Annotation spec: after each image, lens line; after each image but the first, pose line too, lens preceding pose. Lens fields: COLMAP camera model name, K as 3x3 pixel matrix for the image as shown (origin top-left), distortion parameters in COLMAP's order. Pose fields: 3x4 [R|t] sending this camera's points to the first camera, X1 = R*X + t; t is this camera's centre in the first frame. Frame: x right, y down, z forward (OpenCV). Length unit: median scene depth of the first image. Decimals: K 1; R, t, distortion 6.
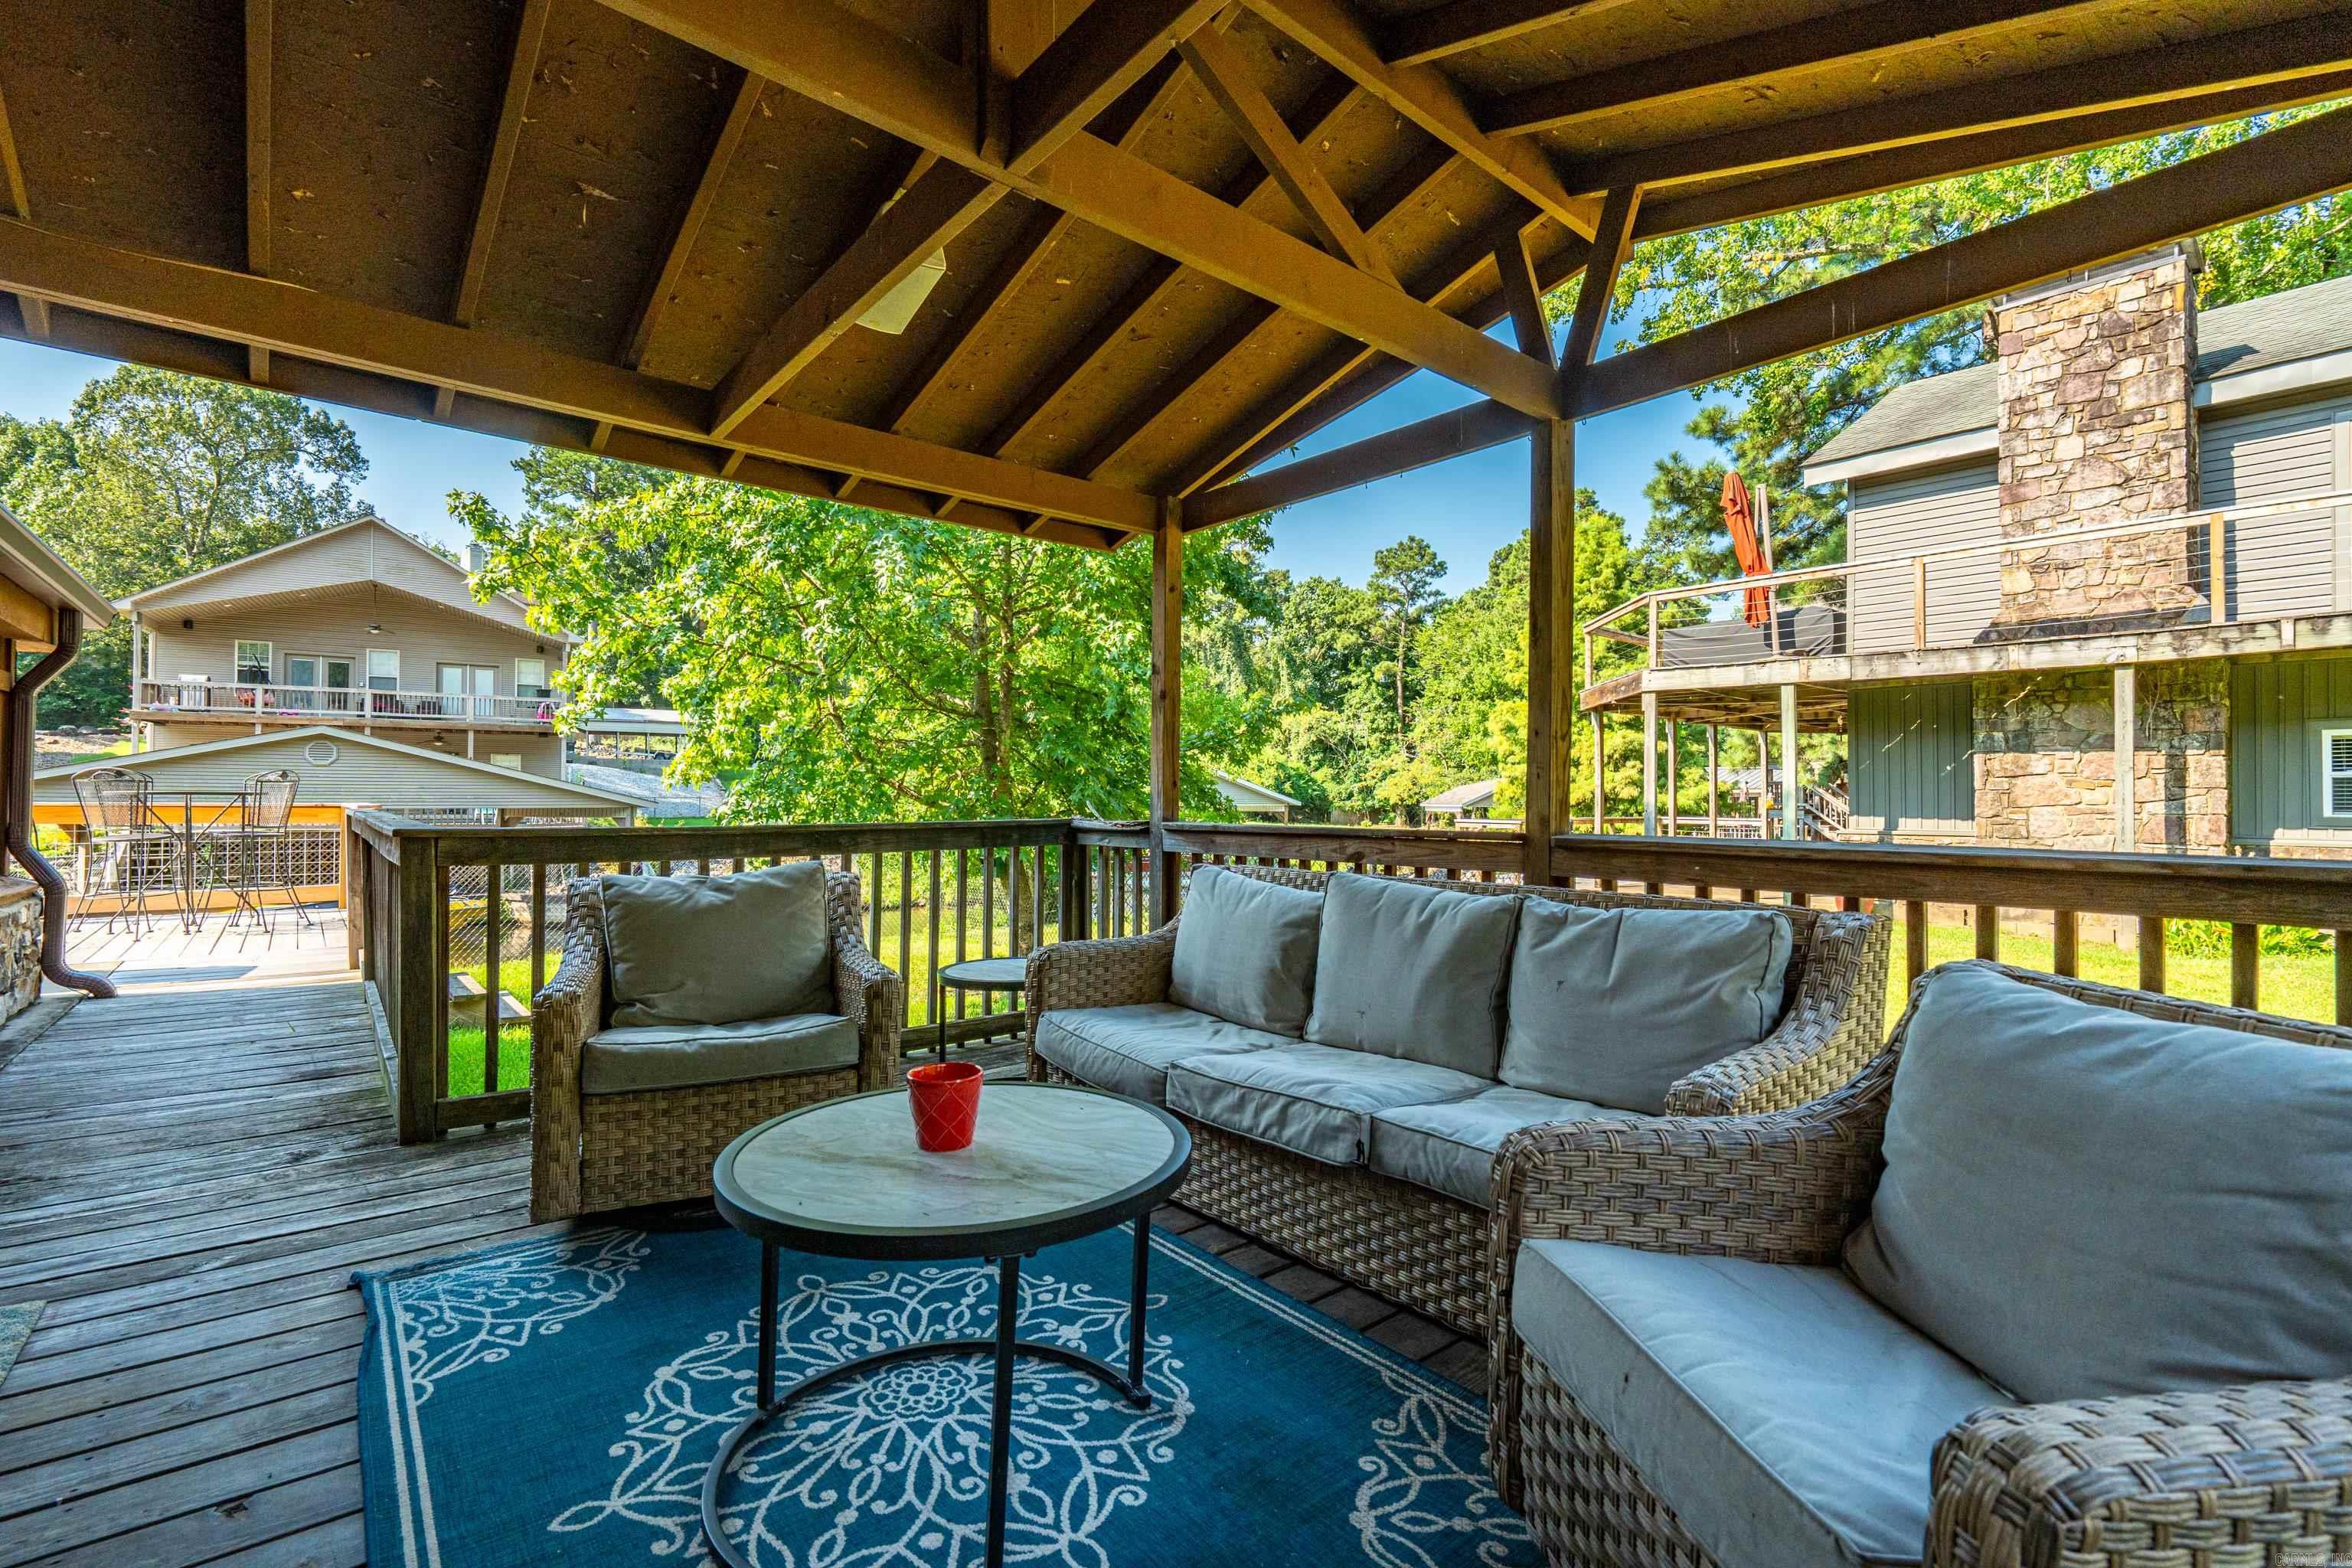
lens RADIAL K [[1061.4, 0, 1164.0], [0, 1061.4, 786.3], [0, 0, 1]] dist [0.007204, 0.000331]
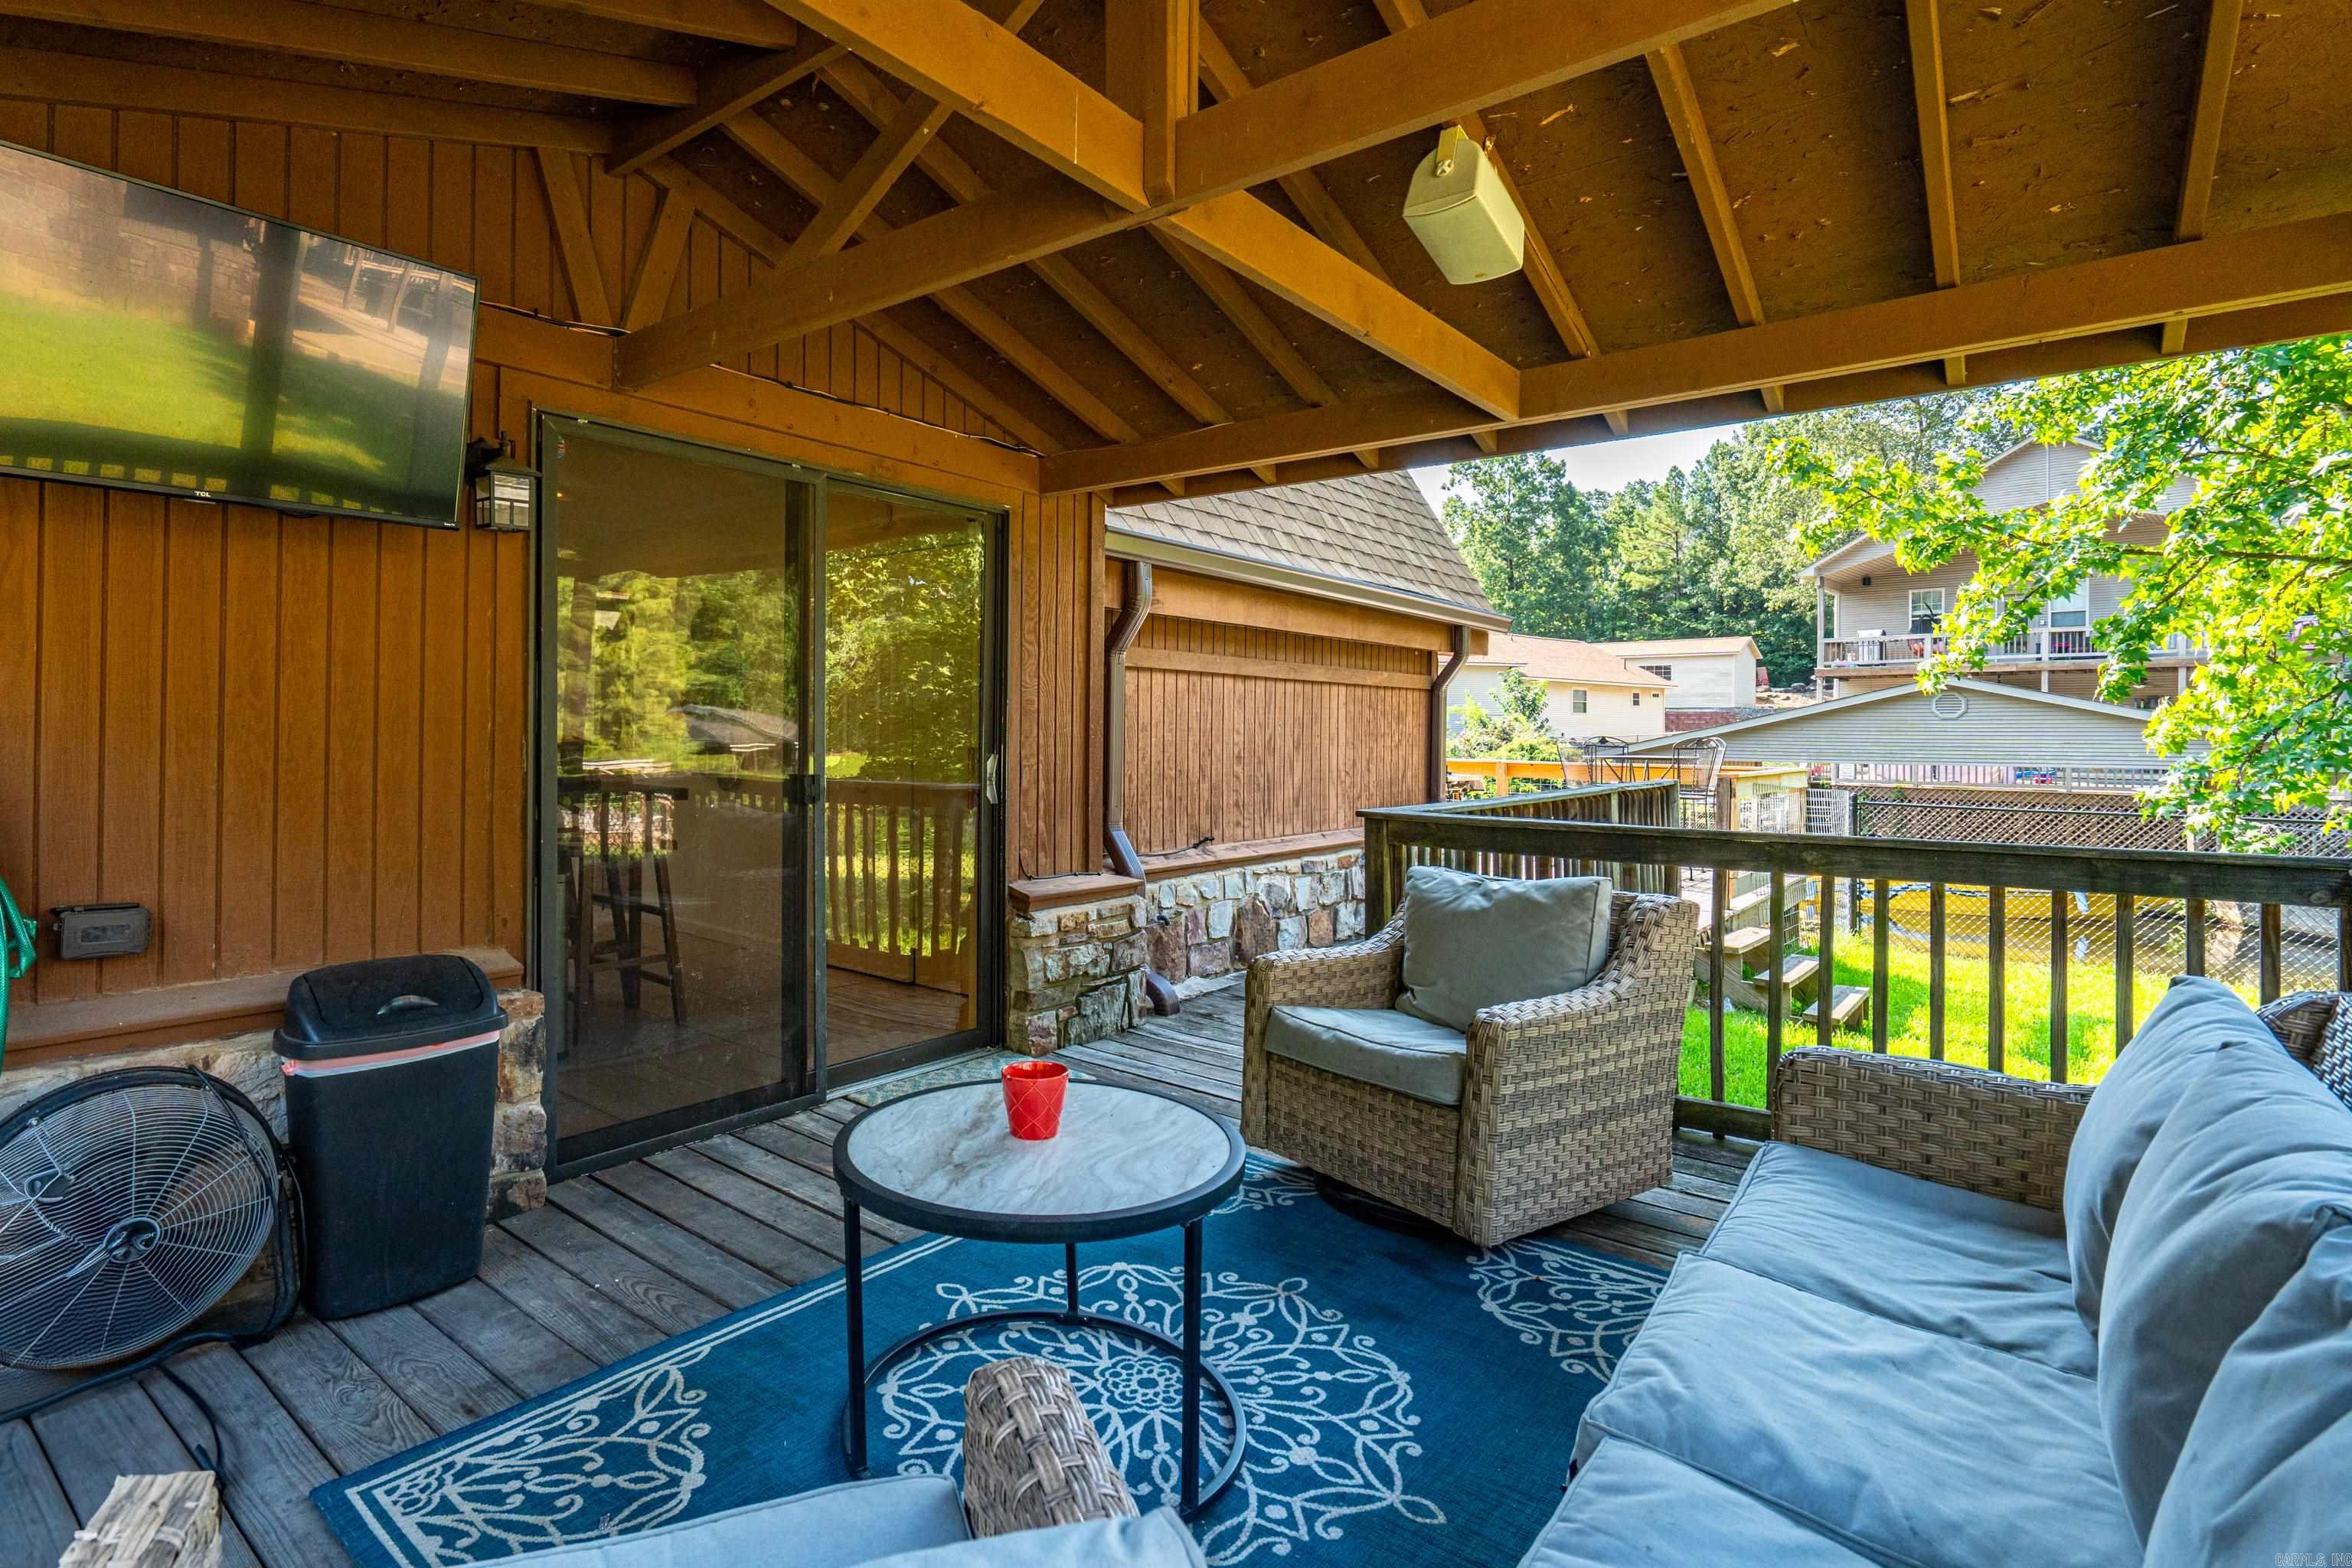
lens RADIAL K [[1159.3, 0, 1054.5], [0, 1159.3, 722.0], [0, 0, 1]] dist [-0.005079, -0.000371]
pose [[0.169906, -0.012196, -0.985385, 0.050578], [0.001961, 0.999926, -0.012038, -0.004226], [0.985458, 0.000113, 0.169917, 0.040534]]
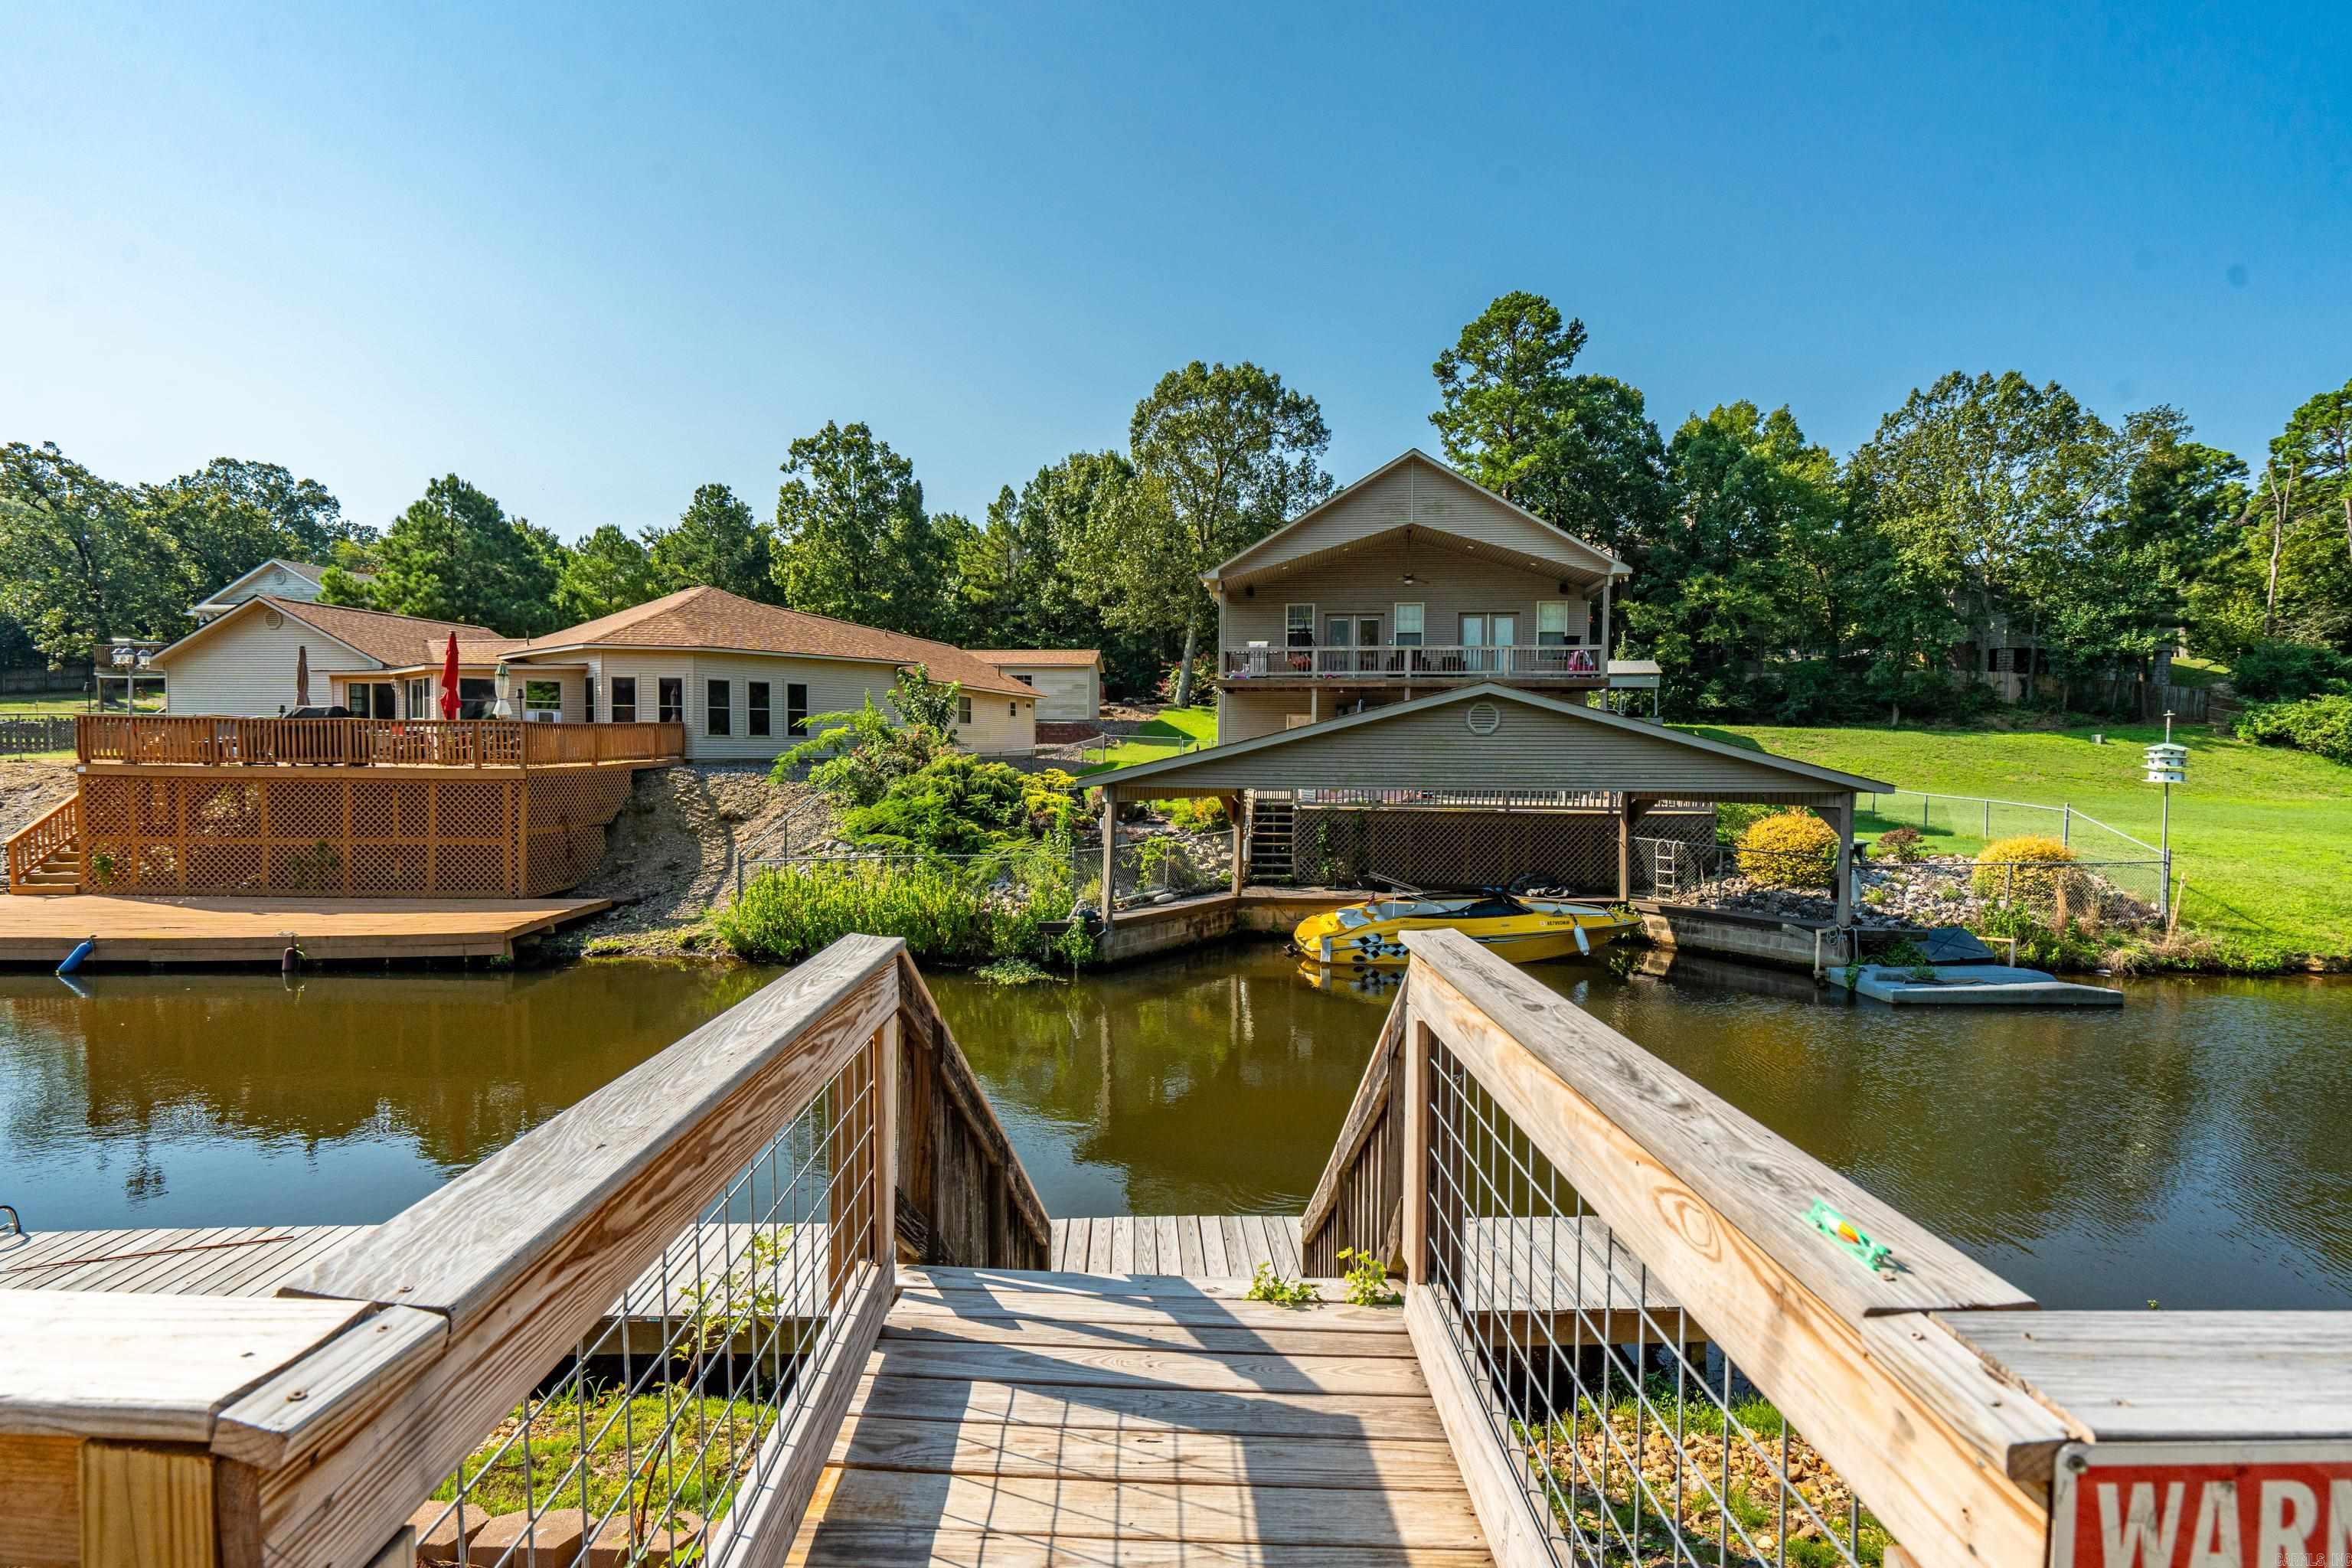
lens RADIAL K [[1061.4, 0, 1169.4], [0, 1061.4, 778.1], [0, 0, 1]] dist [0.007204, 0.000331]
pose [[0.760779, 0.020302, -0.648693, -0.324233], [0.002411, 0.999415, 0.034107, -0.010236], [0.649006, -0.027512, 0.760285, 0.188060]]
